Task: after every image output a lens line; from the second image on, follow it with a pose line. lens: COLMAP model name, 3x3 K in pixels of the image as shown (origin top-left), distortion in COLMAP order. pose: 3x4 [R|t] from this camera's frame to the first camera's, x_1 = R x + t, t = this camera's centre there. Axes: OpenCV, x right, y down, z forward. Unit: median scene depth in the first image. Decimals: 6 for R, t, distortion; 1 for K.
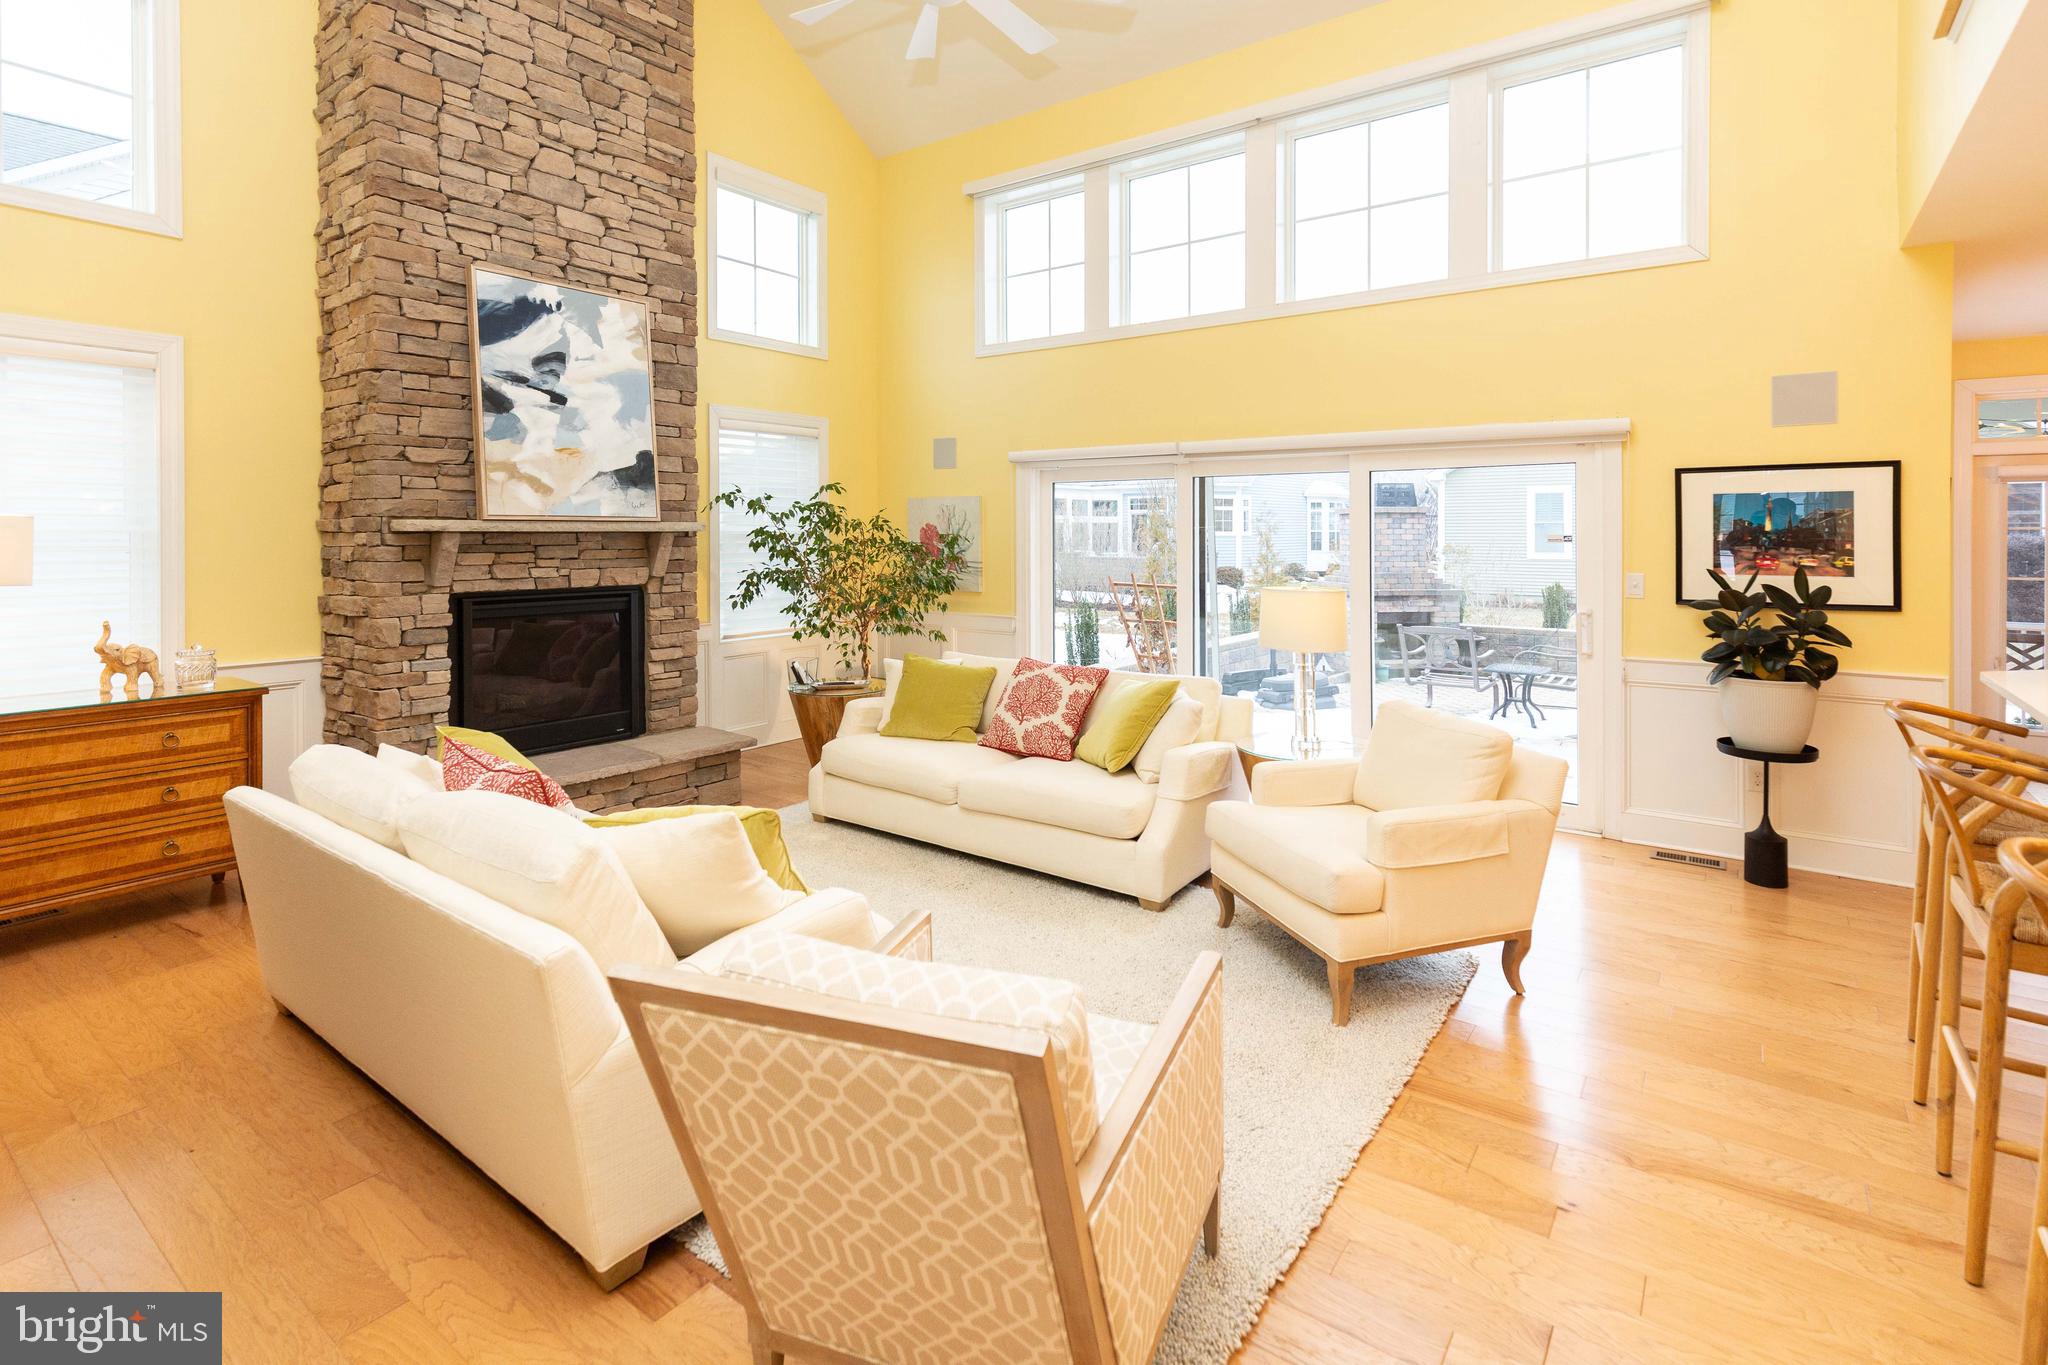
lens RADIAL K [[993.8, 0, 1091.0], [0, 993.8, 541.5], [0, 0, 1]] dist [0.001142, 0.000103]
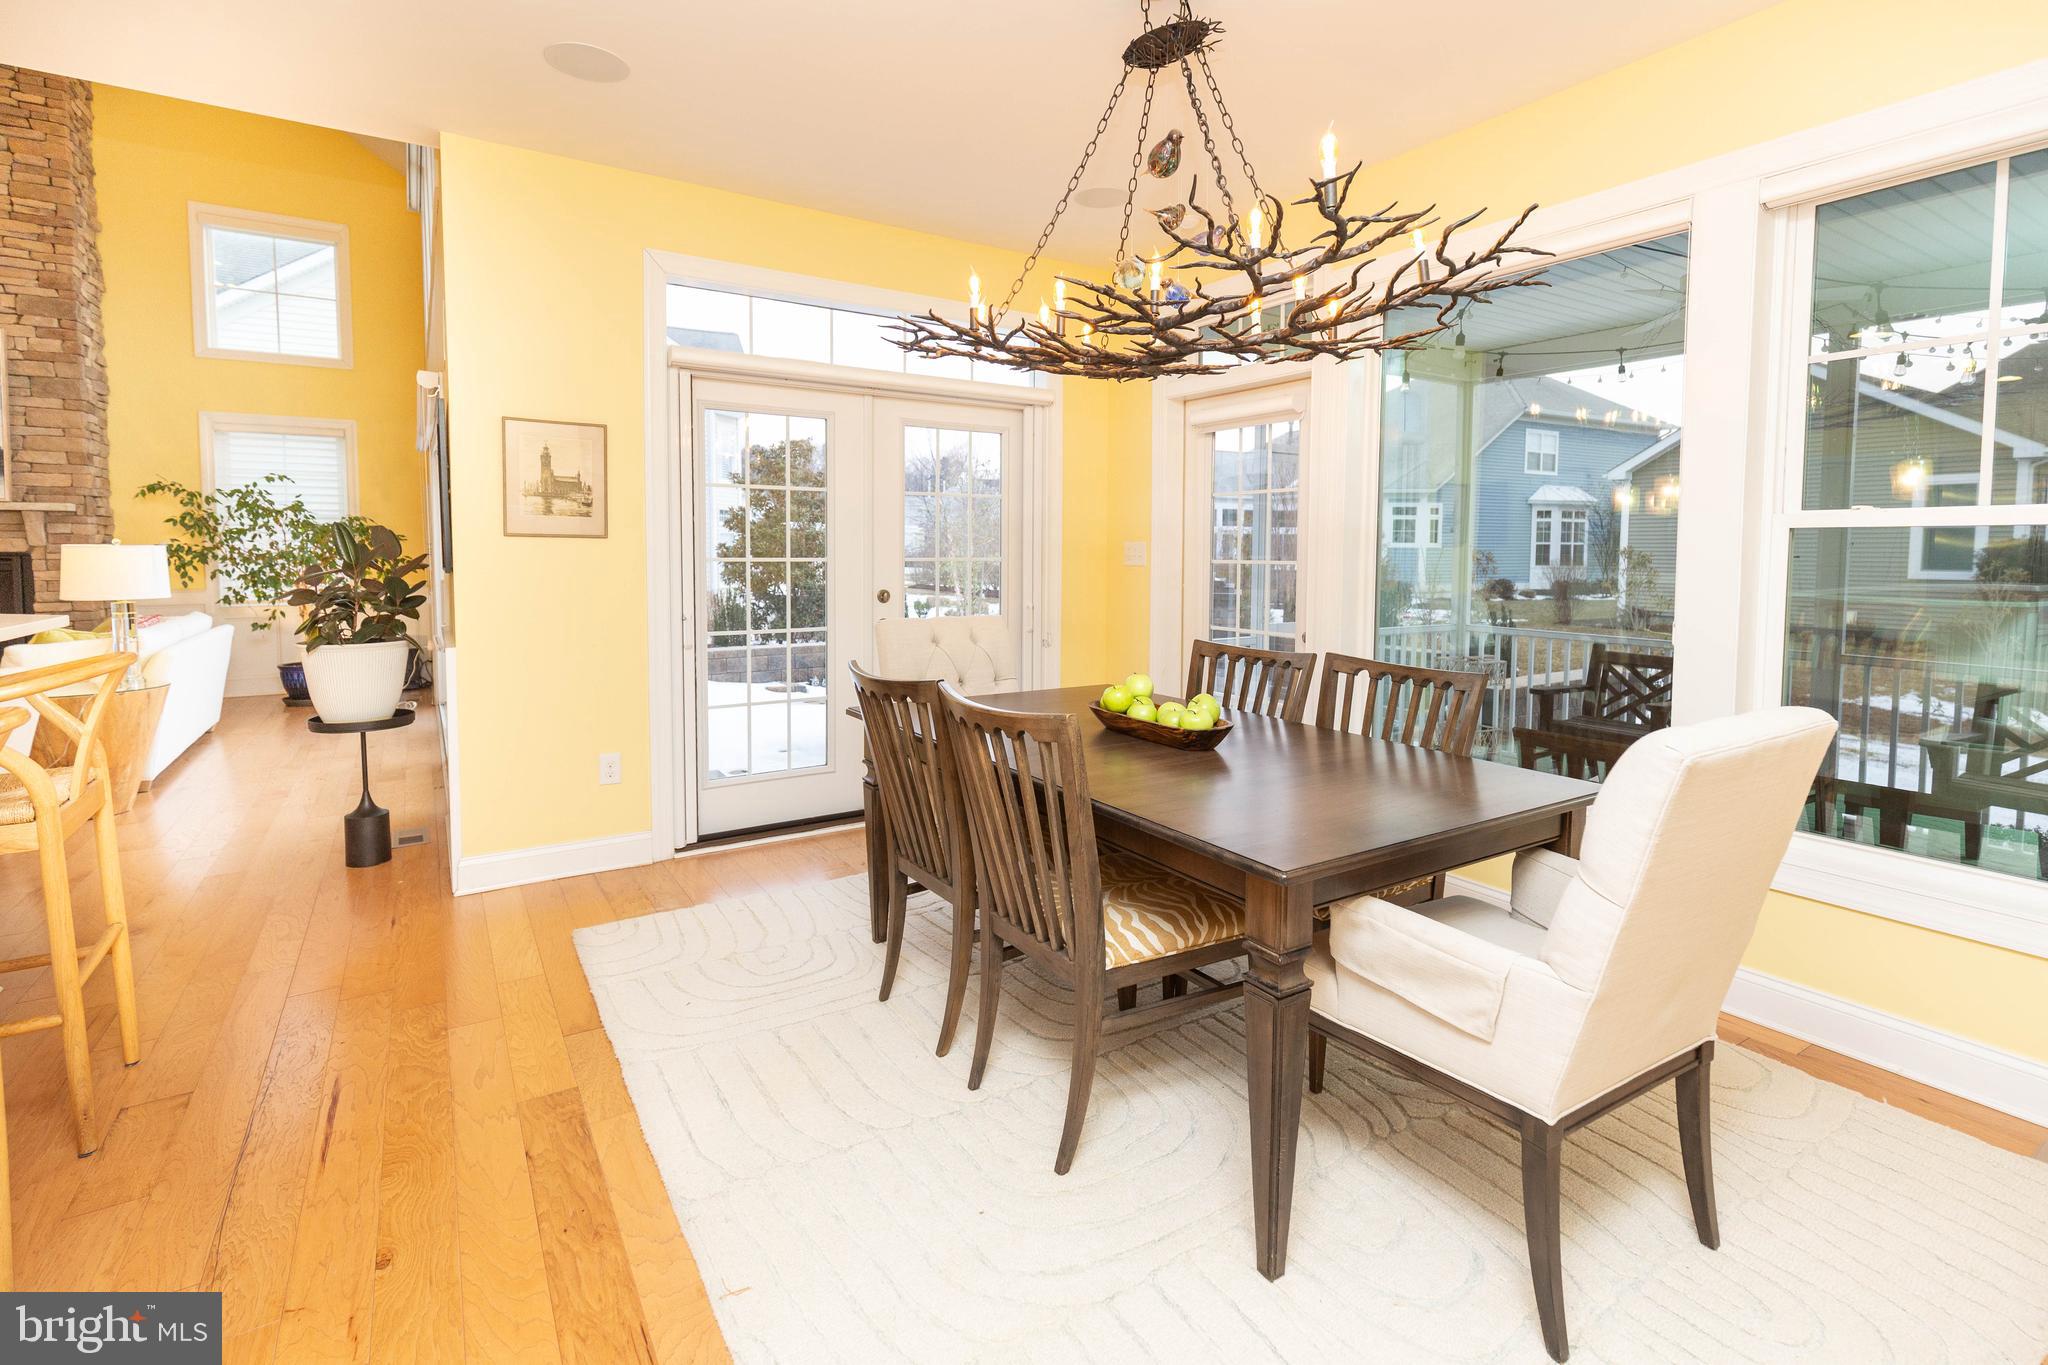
lens RADIAL K [[965.4, 0, 1071.0], [0, 965.4, 614.4], [0, 0, 1]] dist [-0.001868, -0.000321]
pose [[0.929621, 0.024749, -0.367686, 1.241145], [-0.004041, 0.998367, 0.056984, 0.046582], [0.368496, -0.051488, 0.928202, 0.327851]]
